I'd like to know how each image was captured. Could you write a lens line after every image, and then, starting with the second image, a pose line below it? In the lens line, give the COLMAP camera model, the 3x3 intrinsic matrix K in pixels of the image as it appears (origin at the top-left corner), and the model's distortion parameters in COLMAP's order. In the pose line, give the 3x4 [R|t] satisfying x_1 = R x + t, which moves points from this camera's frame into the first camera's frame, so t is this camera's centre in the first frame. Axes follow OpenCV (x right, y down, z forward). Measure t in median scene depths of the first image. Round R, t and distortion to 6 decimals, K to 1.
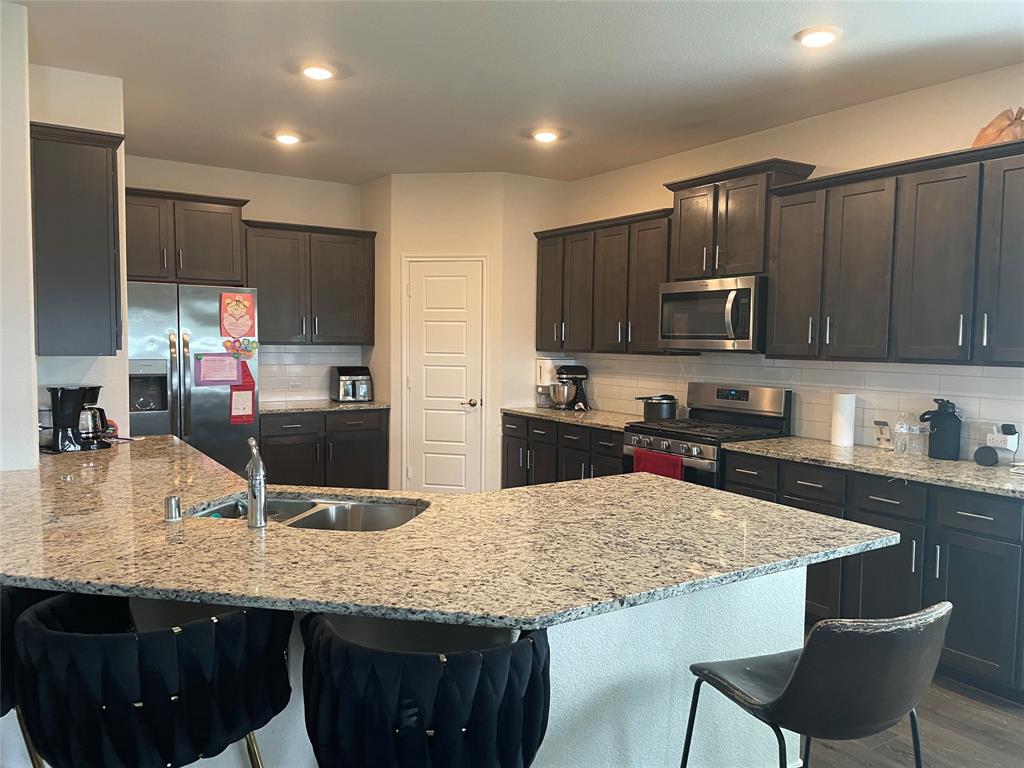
lens RADIAL K [[765.5, 0, 519.4], [0, 765.5, 388.8], [0, 0, 1]] dist [0.094770, -0.132318]
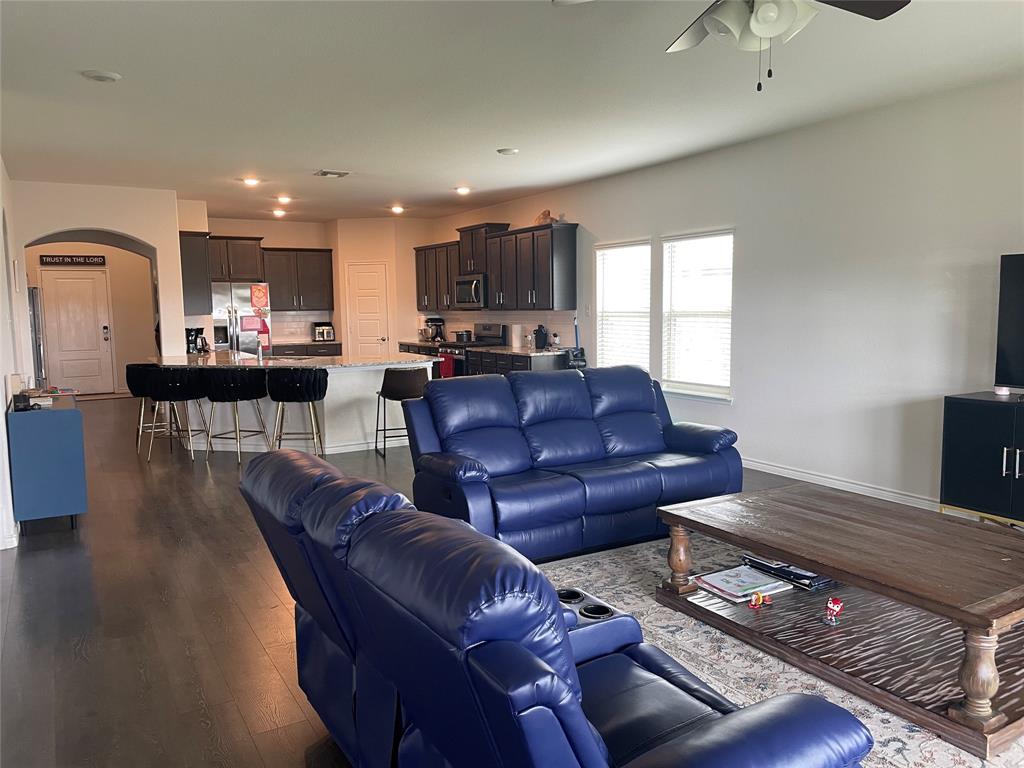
lens RADIAL K [[765.5, 0, 519.4], [0, 765.5, 388.8], [0, 0, 1]] dist [0.094770, -0.132318]
pose [[0.998297, -0.023716, -0.053306, 0.426255], [0.026039, 0.998722, 0.043319, 0.077238], [0.052211, -0.044634, 0.997638, -1.017712]]
